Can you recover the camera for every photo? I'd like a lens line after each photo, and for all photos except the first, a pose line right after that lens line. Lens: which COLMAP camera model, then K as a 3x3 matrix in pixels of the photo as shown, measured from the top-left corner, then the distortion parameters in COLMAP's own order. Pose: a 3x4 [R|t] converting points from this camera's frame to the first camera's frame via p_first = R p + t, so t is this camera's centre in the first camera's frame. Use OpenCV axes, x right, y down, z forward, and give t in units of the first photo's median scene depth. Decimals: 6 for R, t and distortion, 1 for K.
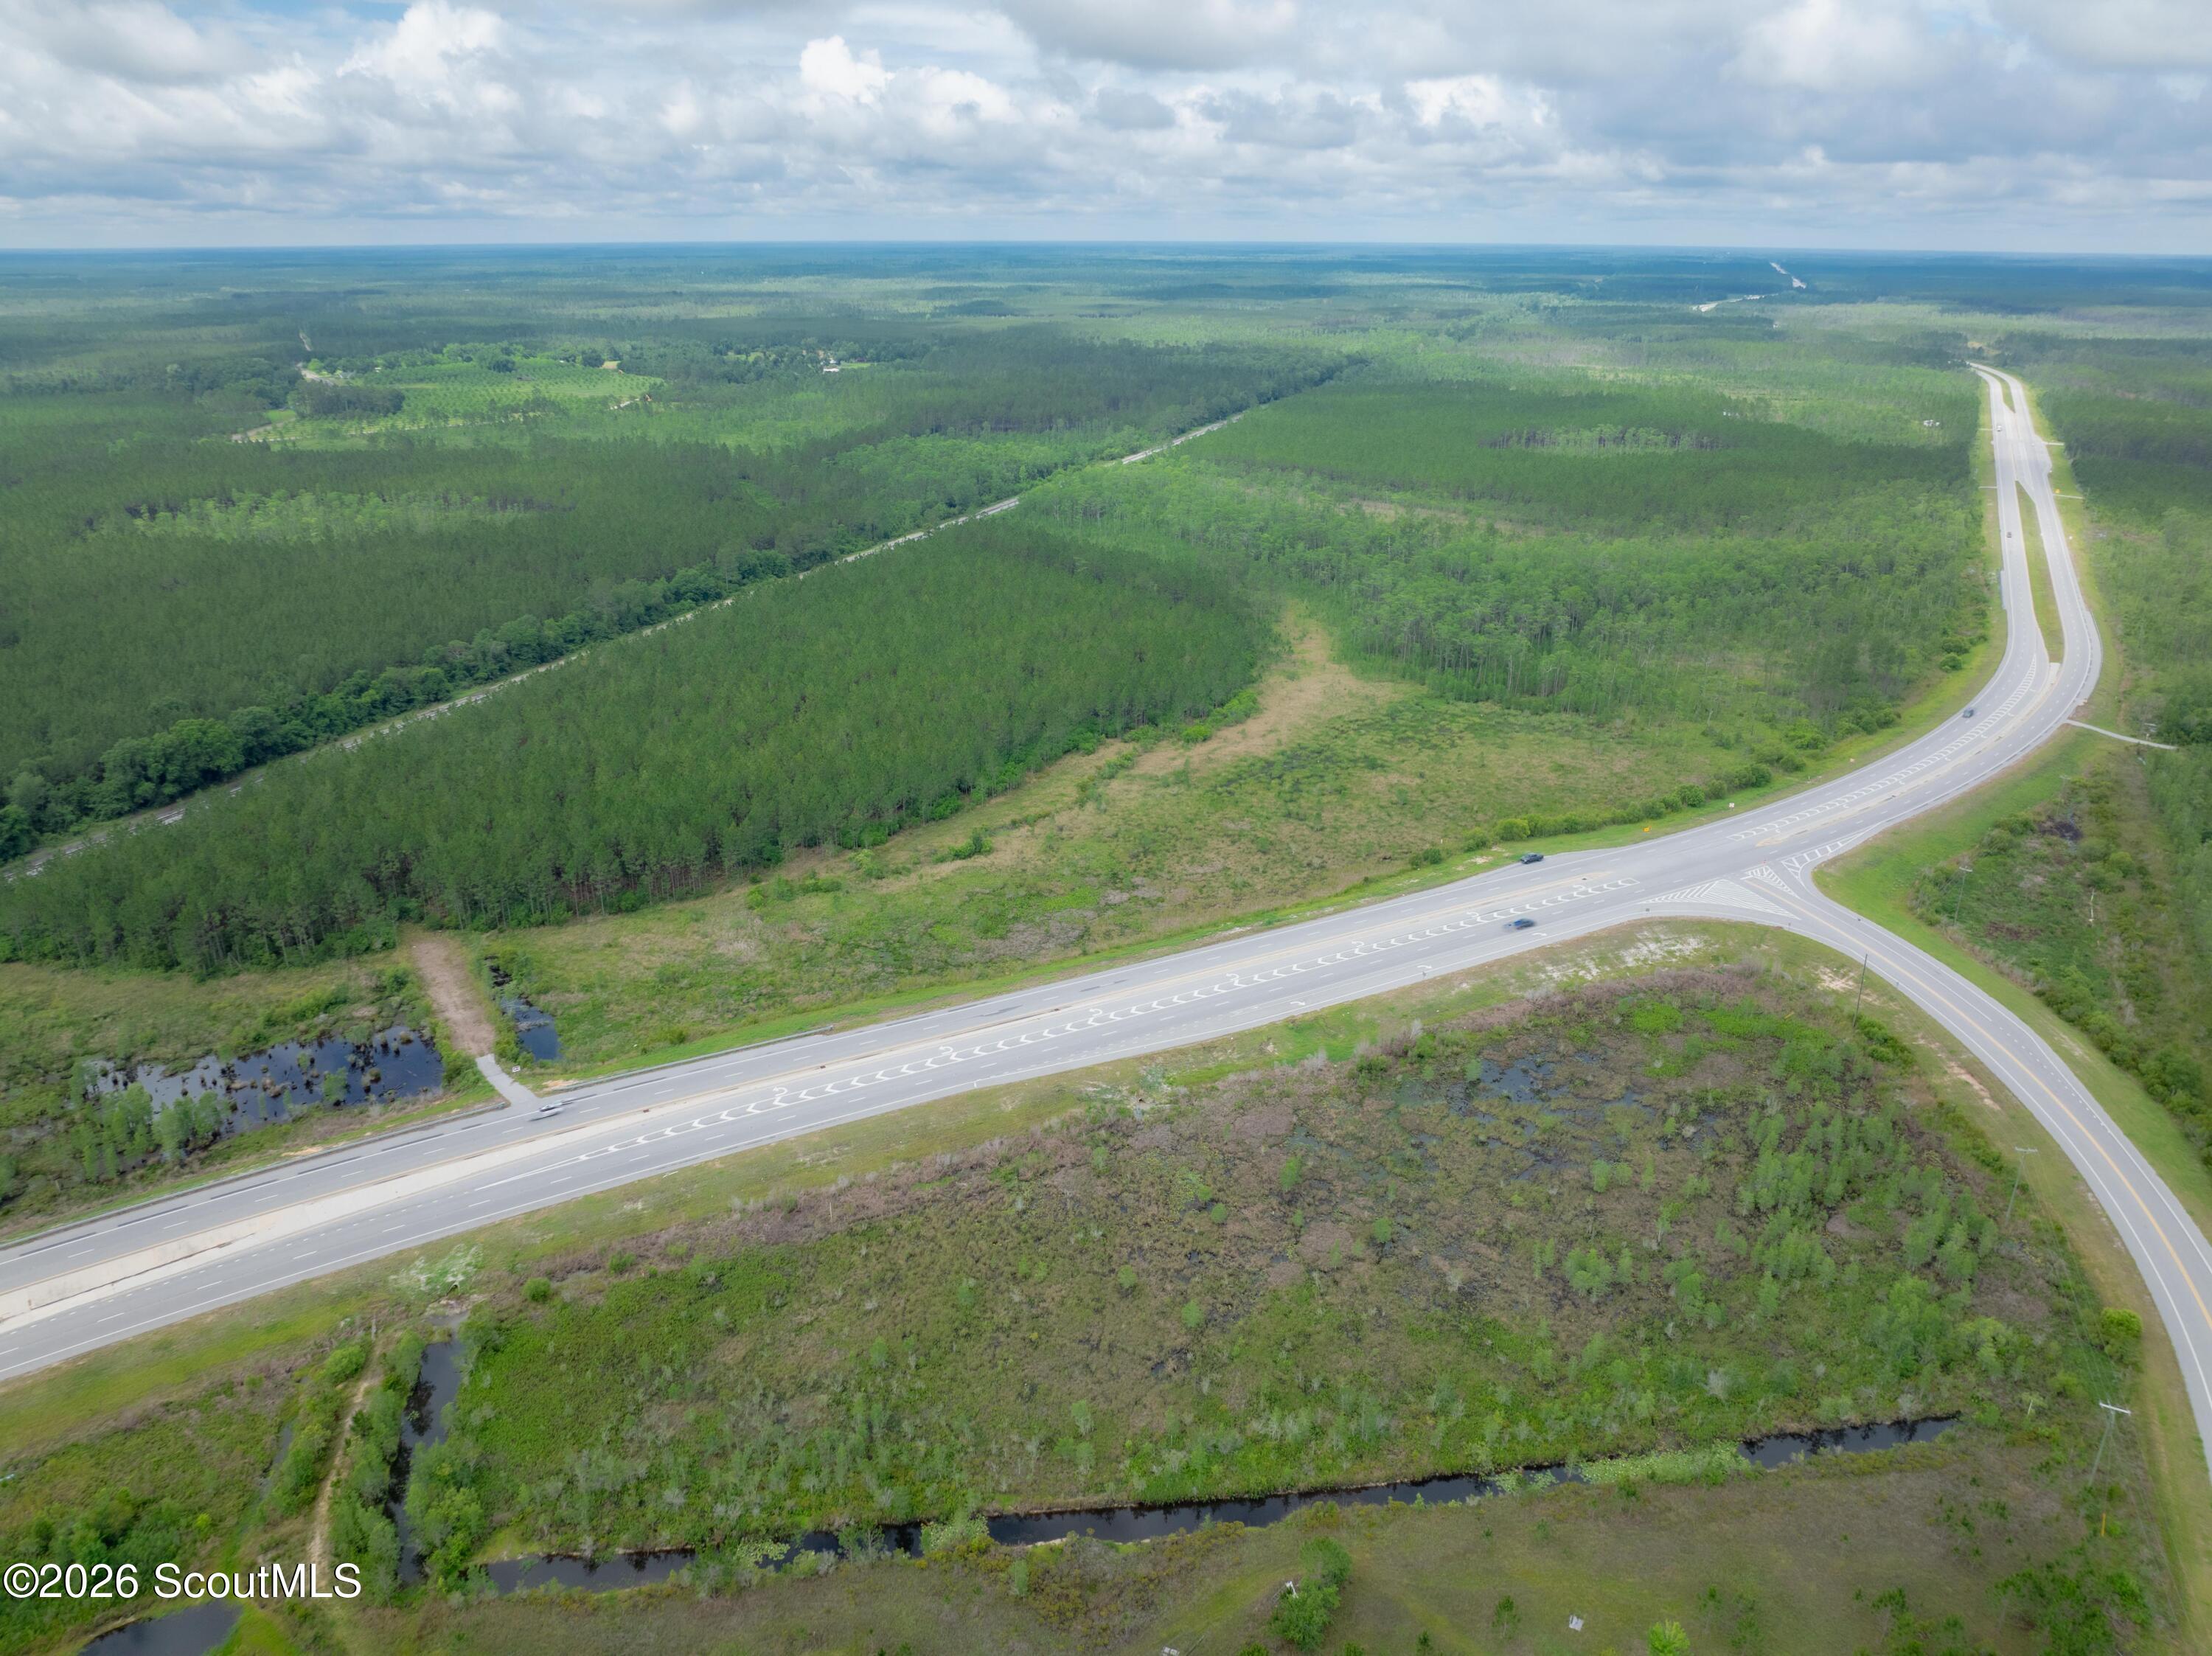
lens RADIAL K [[1578.4, 0, 1103.0], [0, 1578.4, 821.1], [0, 0, 1]] dist [-0.054568, 0.026372]
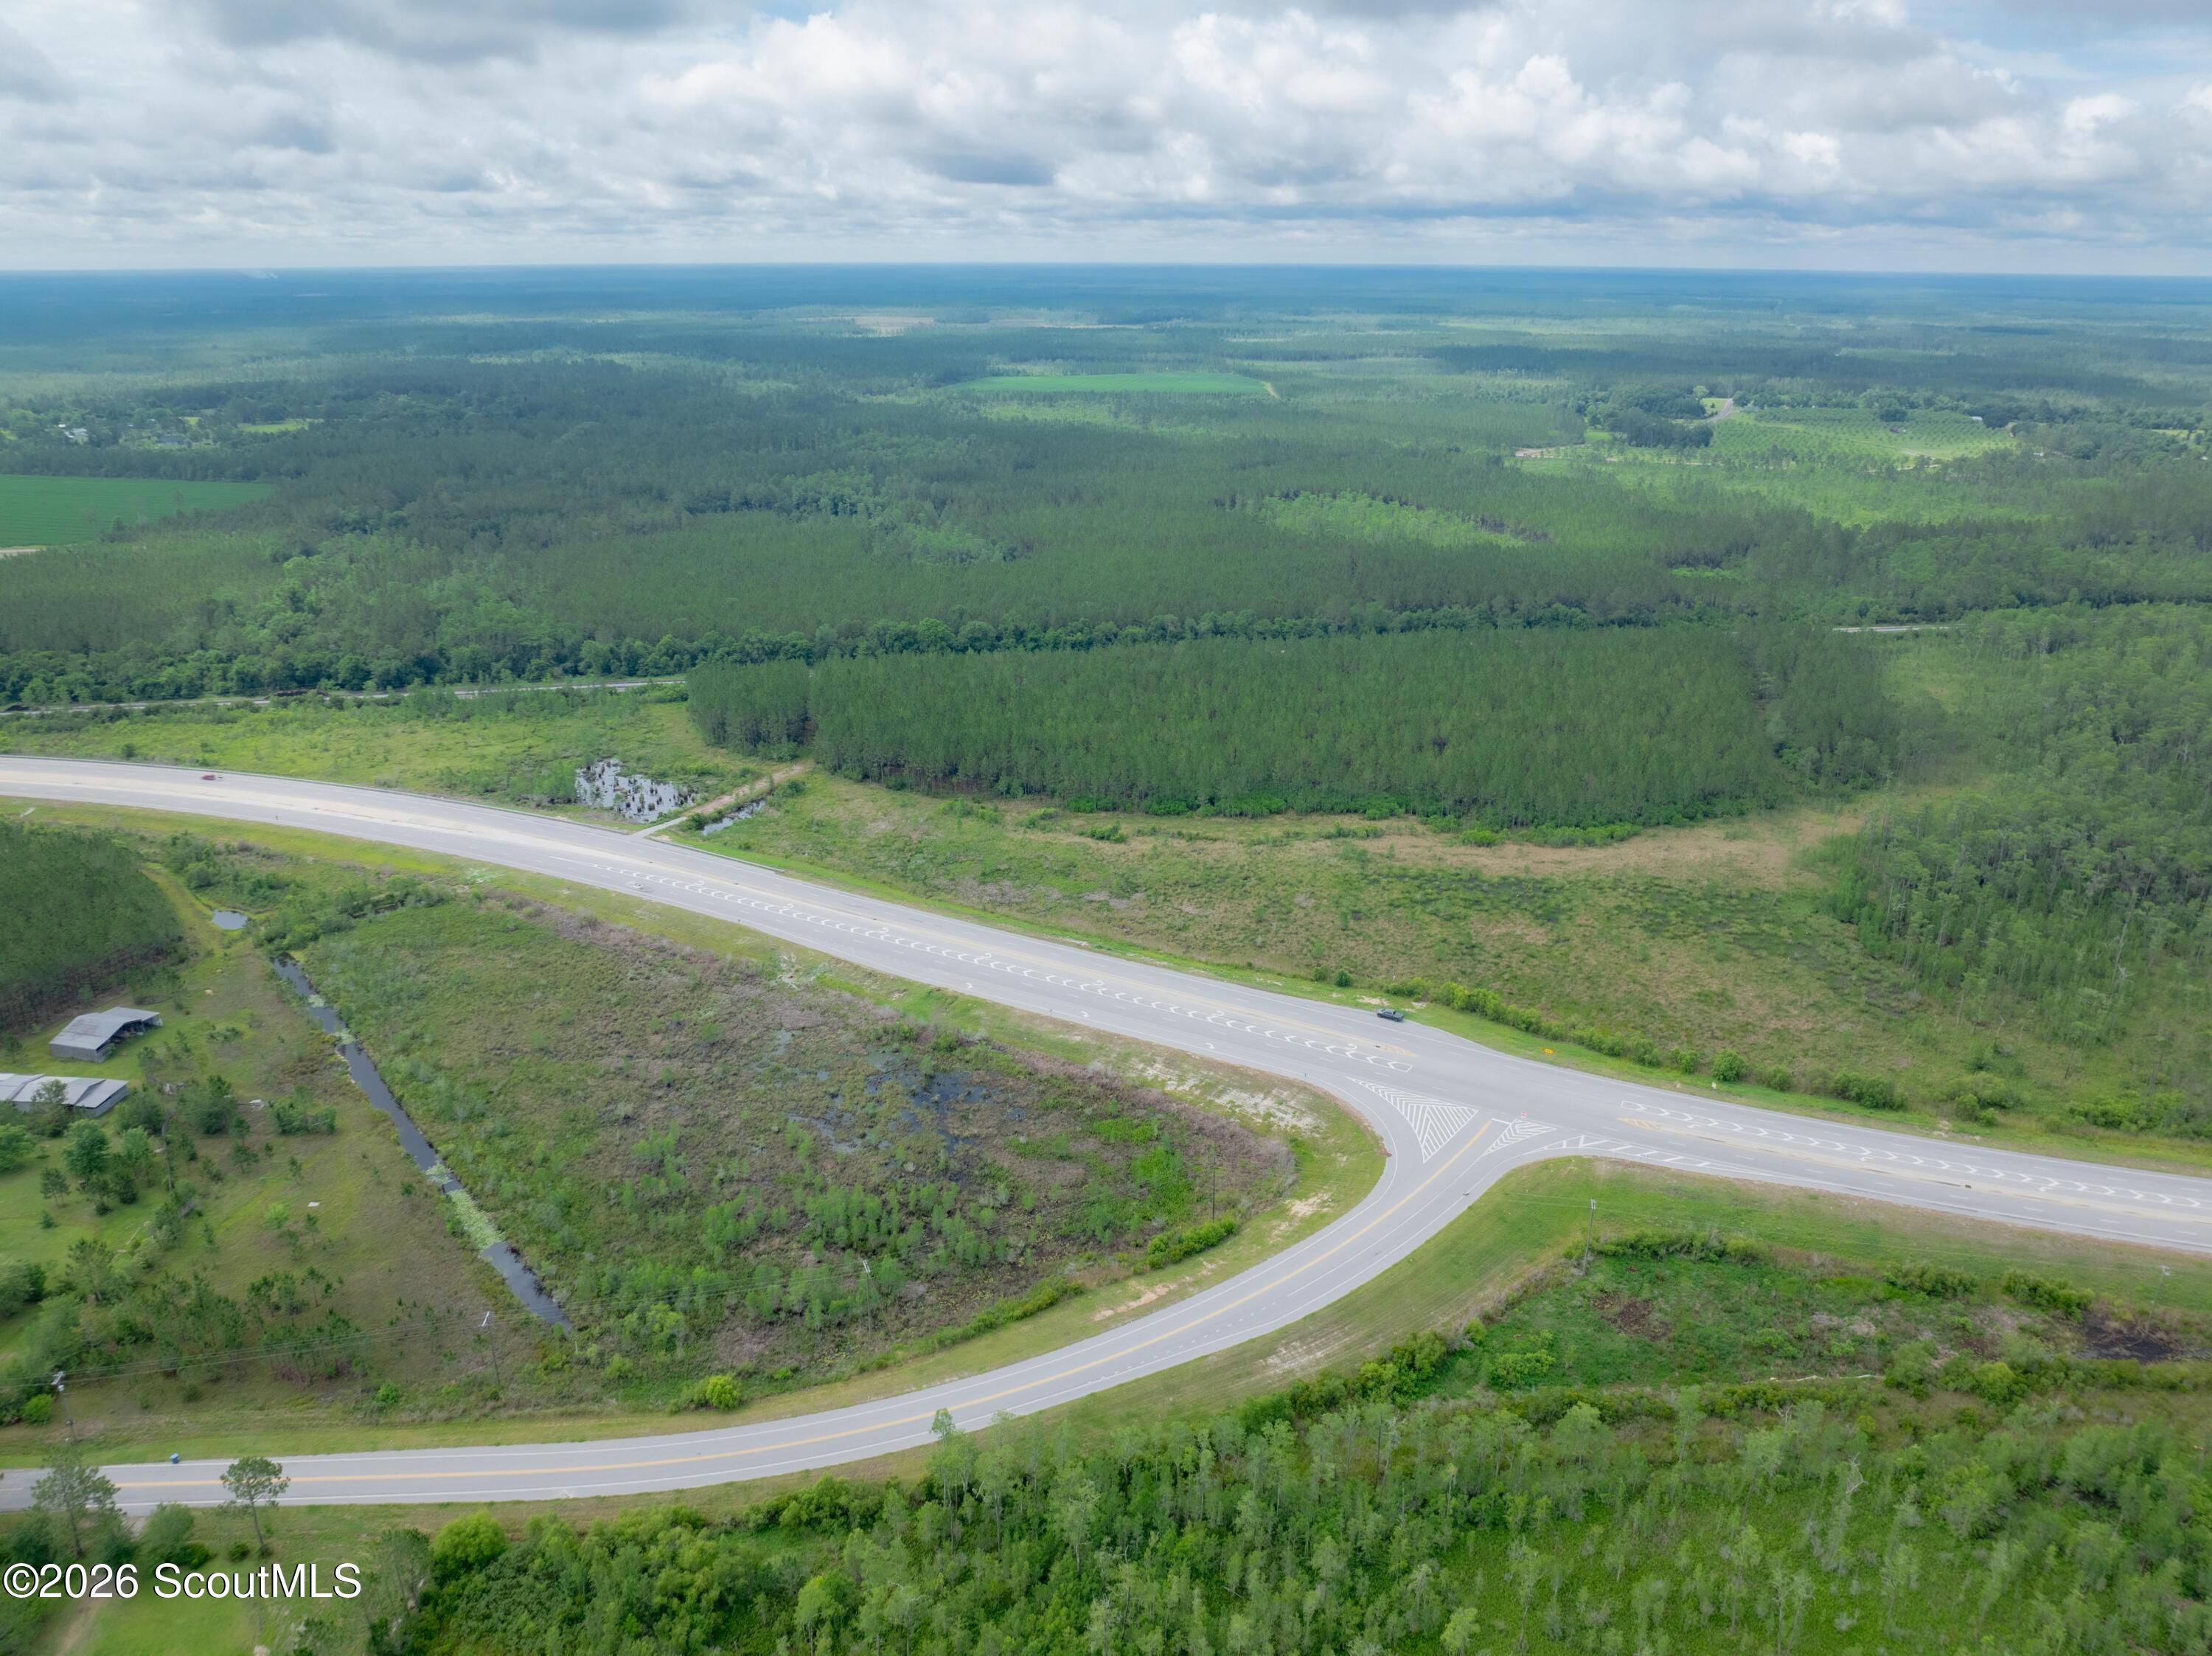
lens RADIAL K [[1576.1, 0, 1106.0], [0, 1576.1, 828.0], [0, 0, 1]] dist [-0.041024, -0.001506]
pose [[0.524570, 0.295092, -0.798591, 0.718179], [-0.302995, 0.941304, 0.148799, -0.136022], [0.795626, 0.163914, 0.583191, 0.232379]]
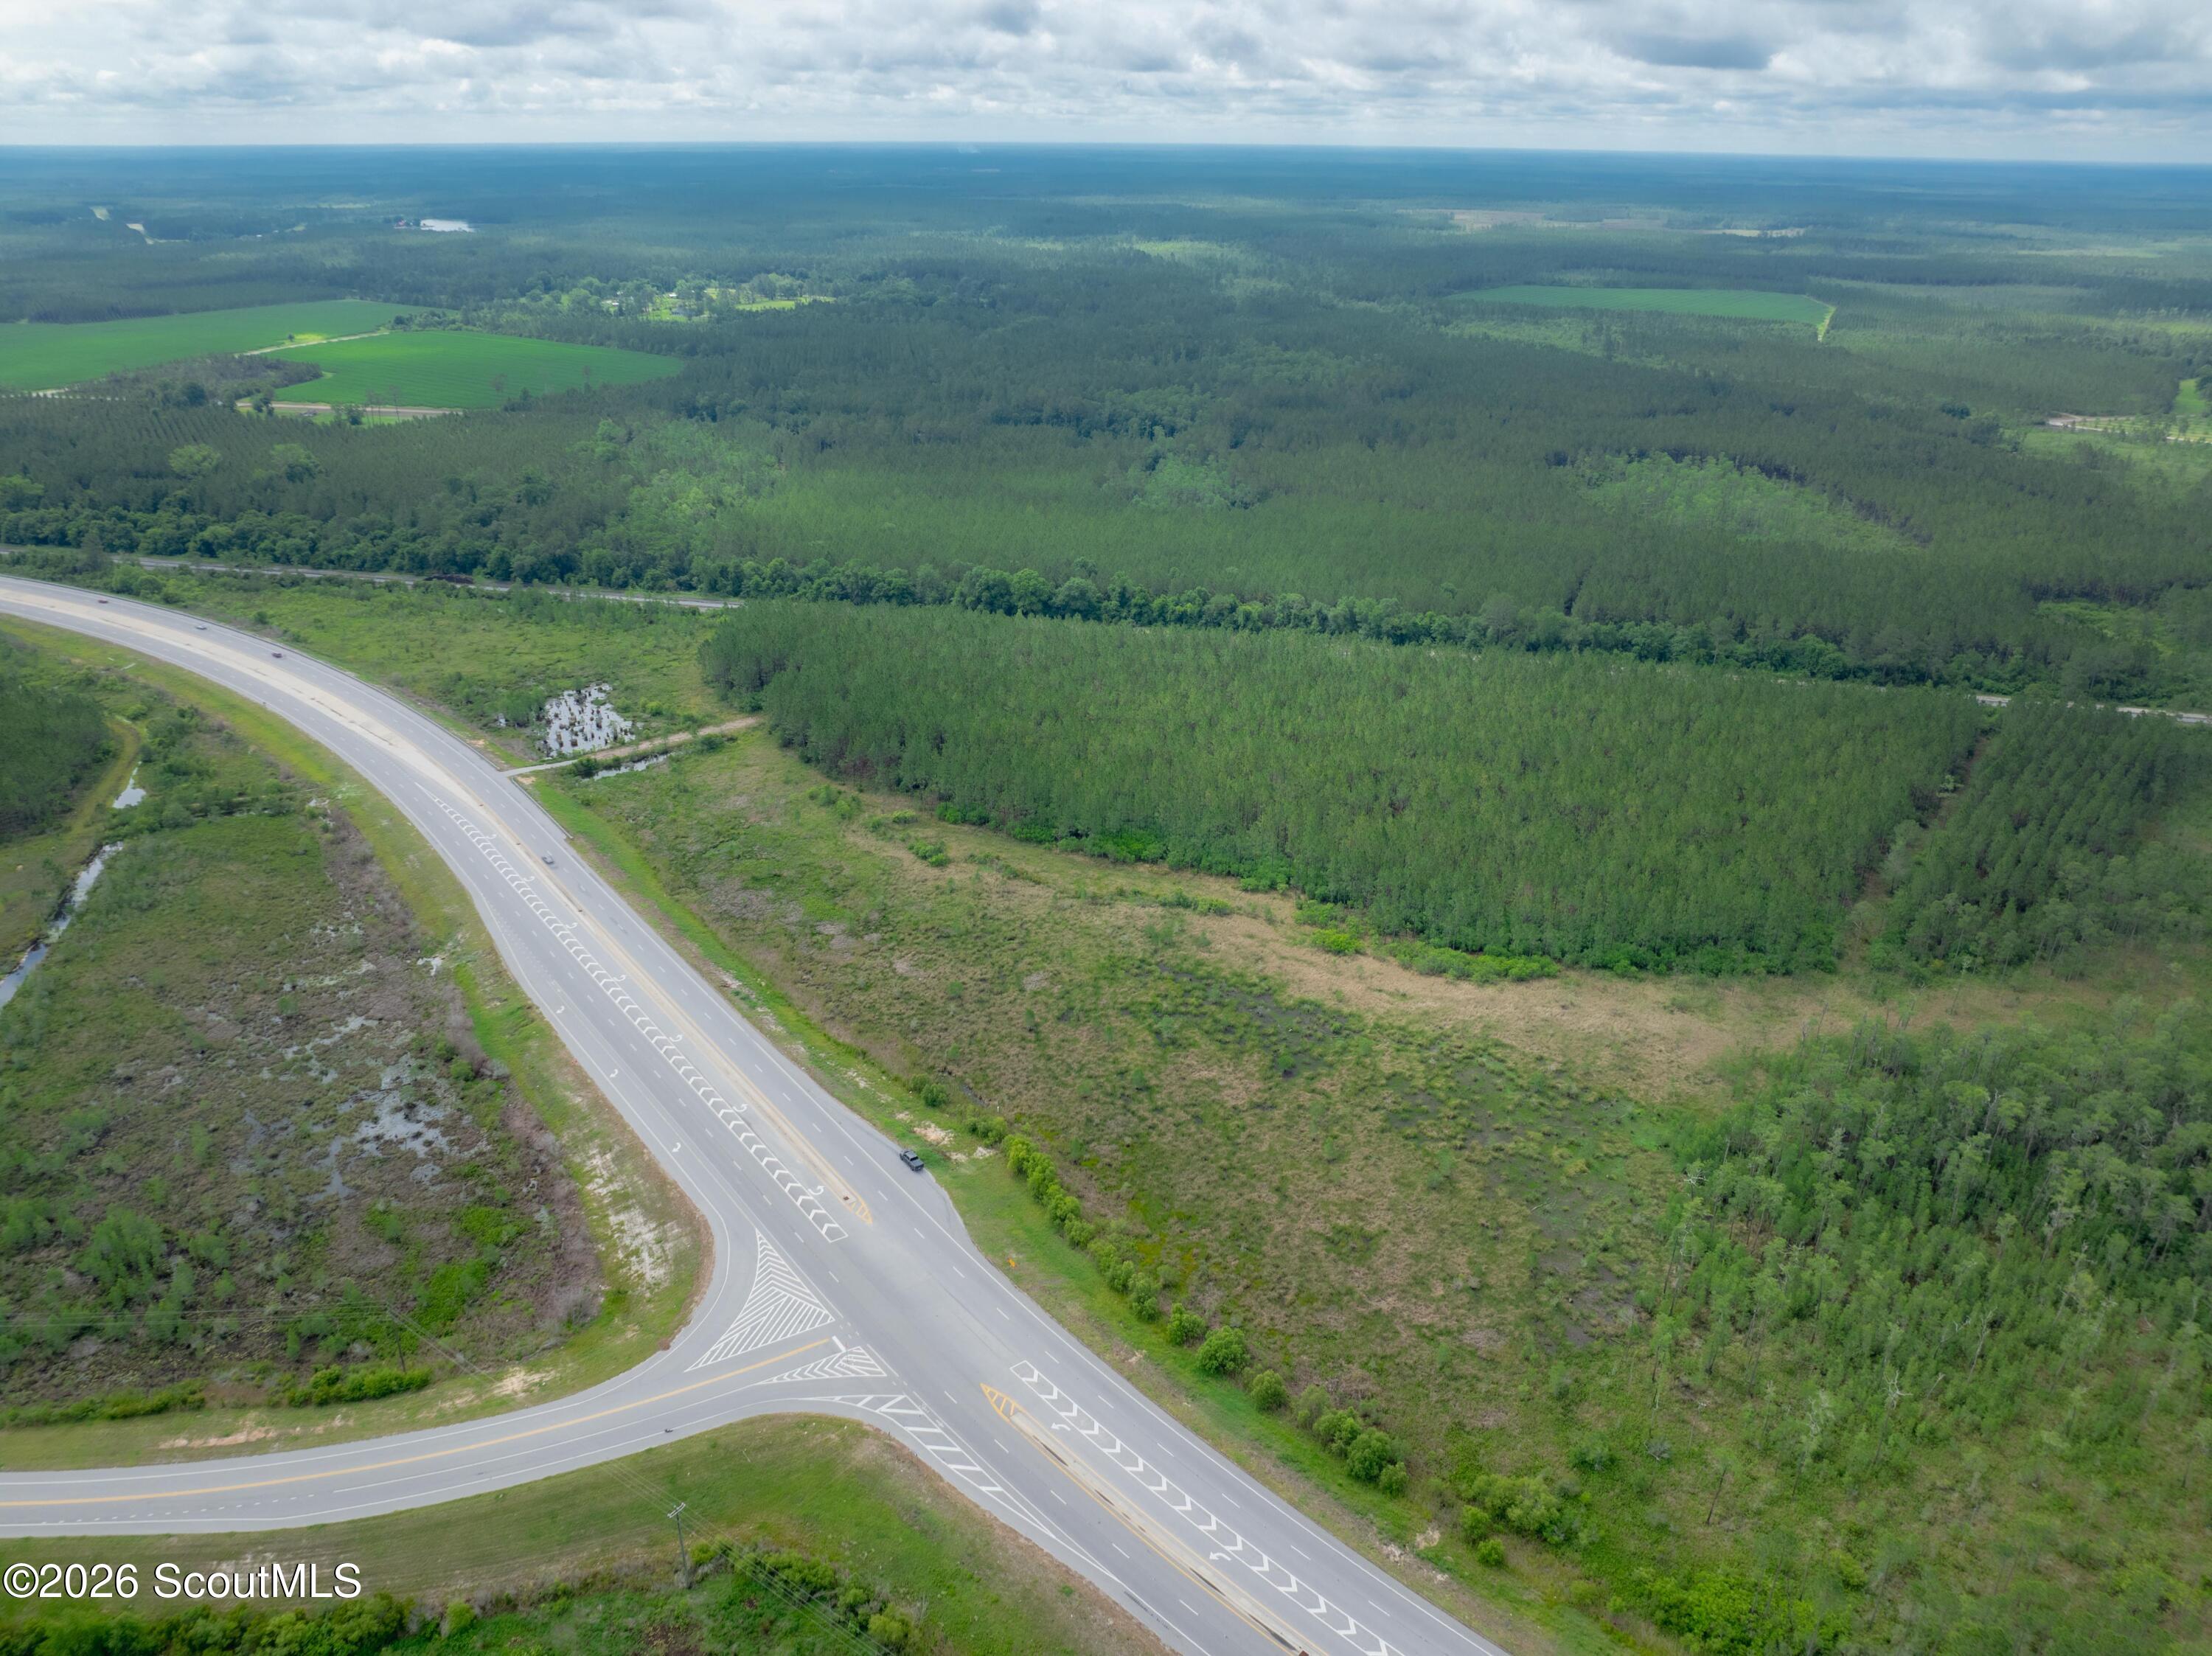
lens RADIAL K [[1578.4, 0, 1103.0], [0, 1578.4, 821.1], [0, 0, 1]] dist [-0.054568, 0.026372]
pose [[0.132613, 0.401102, -0.906384, 0.727151], [-0.356497, 0.872565, 0.333977, -0.327031], [0.924837, 0.278834, 0.258705, 0.667184]]
